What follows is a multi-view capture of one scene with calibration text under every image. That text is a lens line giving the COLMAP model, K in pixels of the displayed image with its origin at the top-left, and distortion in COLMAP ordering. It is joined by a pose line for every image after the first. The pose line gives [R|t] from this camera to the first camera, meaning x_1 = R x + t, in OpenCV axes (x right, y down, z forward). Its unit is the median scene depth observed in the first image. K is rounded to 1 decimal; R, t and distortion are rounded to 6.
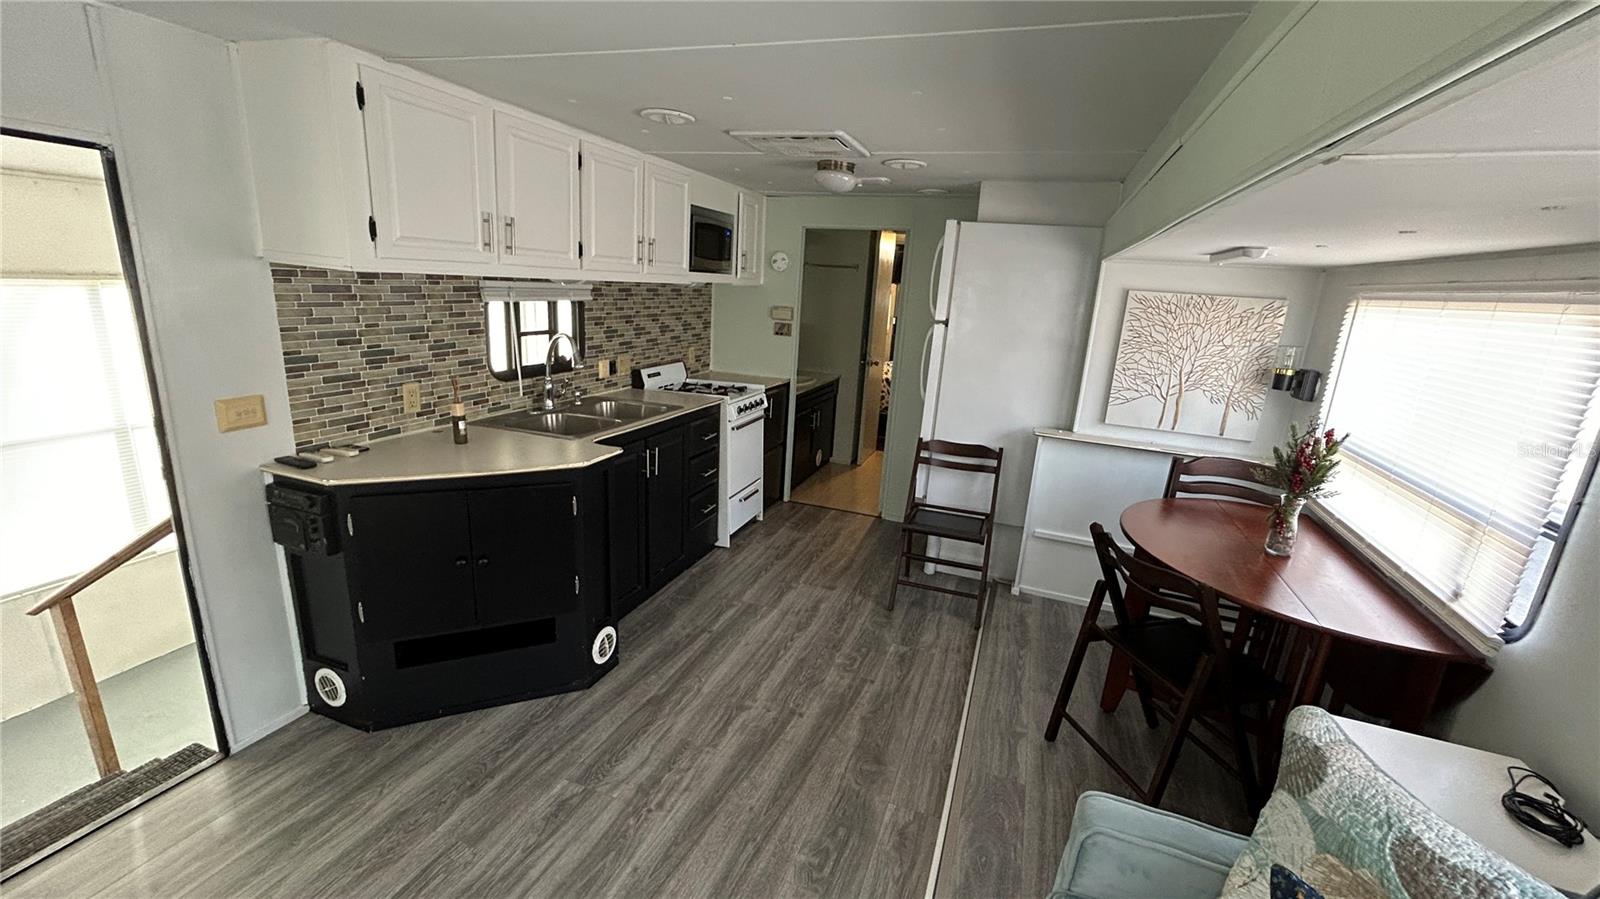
lens RADIAL K [[641.9, 0, 802.4], [0, 641.9, 448.0], [0, 0, 1]] dist [-0.000706, 0.000290]
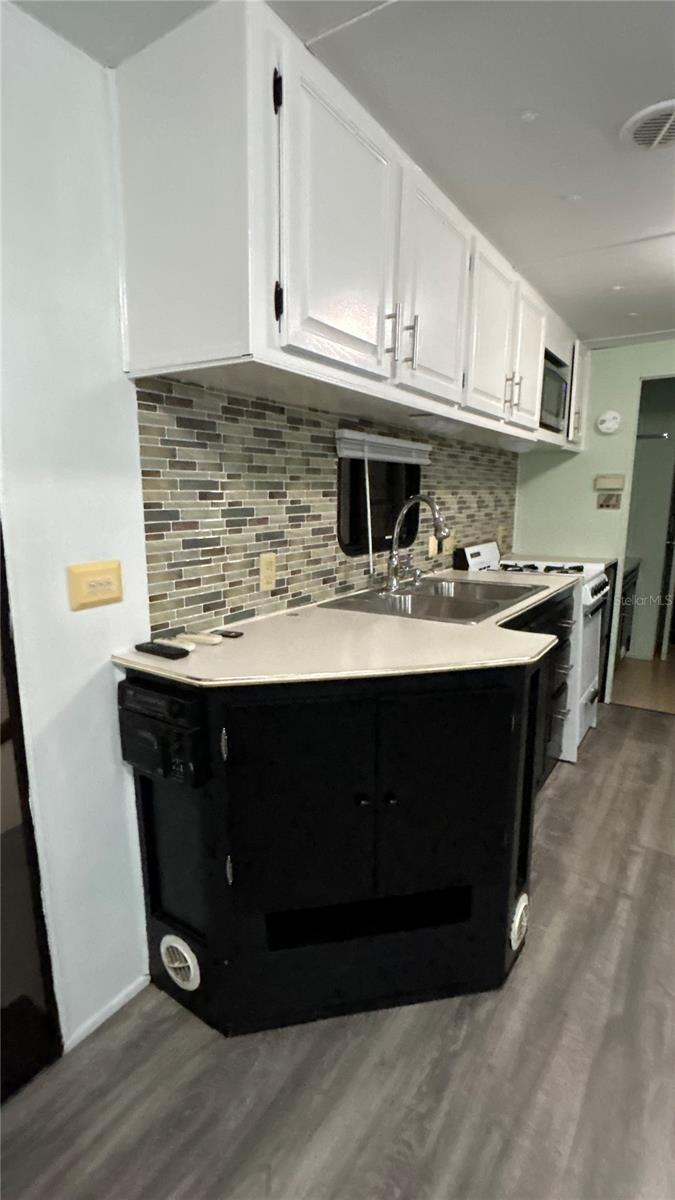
lens RADIAL K [[564.0, 0, 339.1], [0, 564.0, 602.0], [0, 0, 1]] dist [-0.005586, -0.000545]
pose [[0.967227, -0.015621, -0.253431, -0.351454], [-0.002984, 0.997338, -0.072859, 0.009632], [0.253894, 0.071228, 0.964606, 0.358541]]
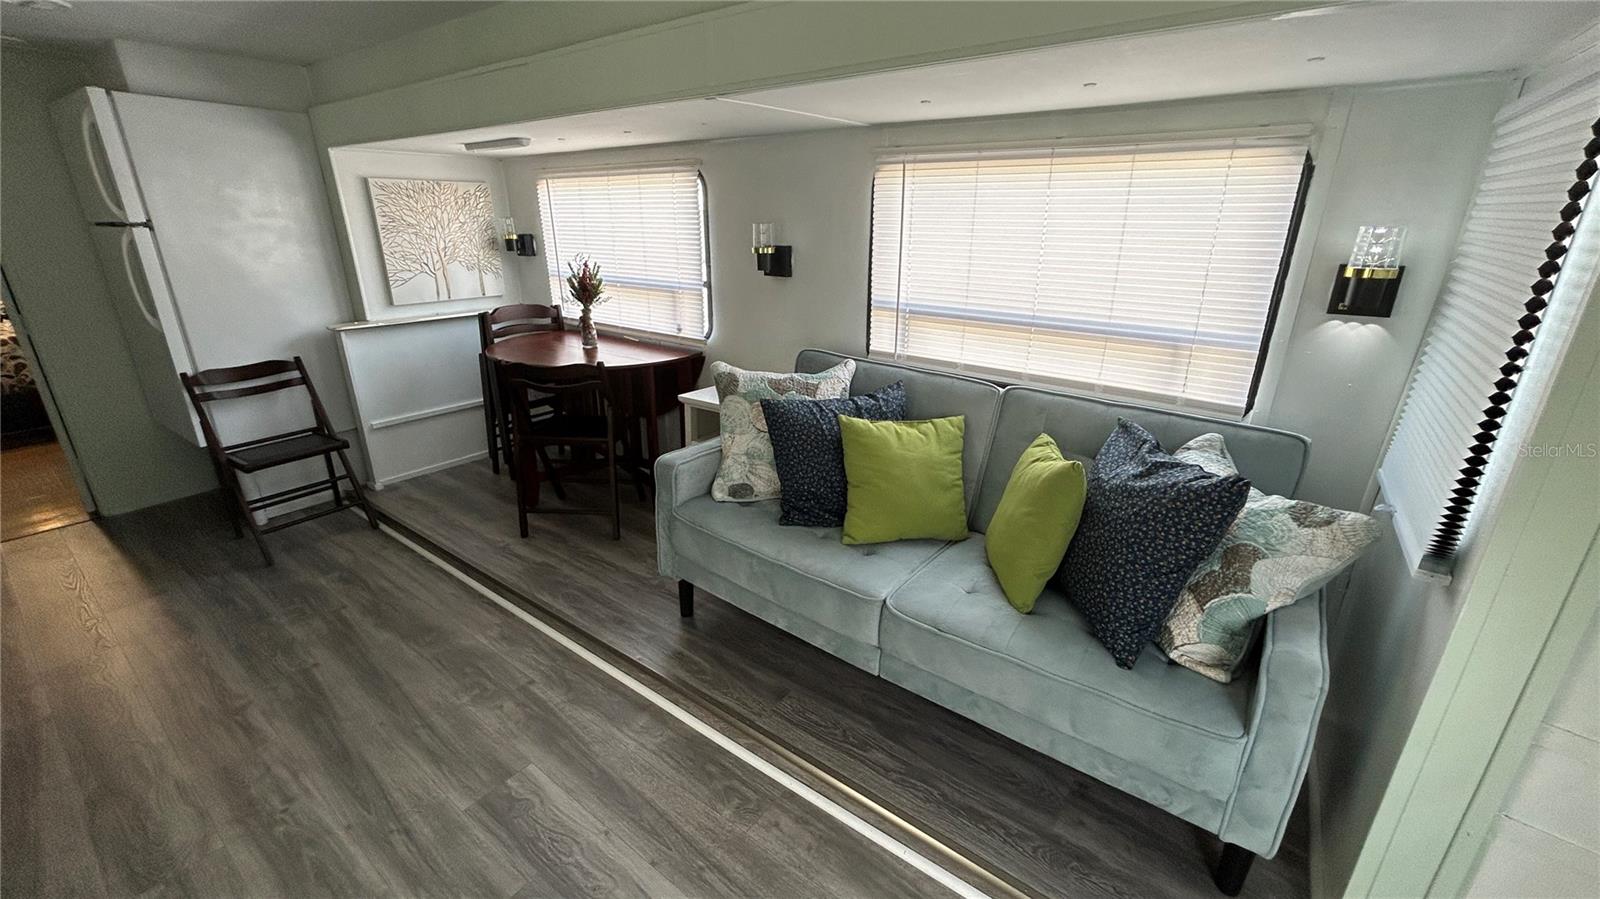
lens RADIAL K [[641.9, 0, 800.5], [0, 641.9, 448.0], [0, 0, 1]] dist [-0.000706, 0.000290]
pose [[0.287411, -0.380424, 0.879018, -0.478283], [0.257872, 0.914587, 0.311501, 0.027263], [-0.922441, 0.137146, 0.360963, -0.005927]]
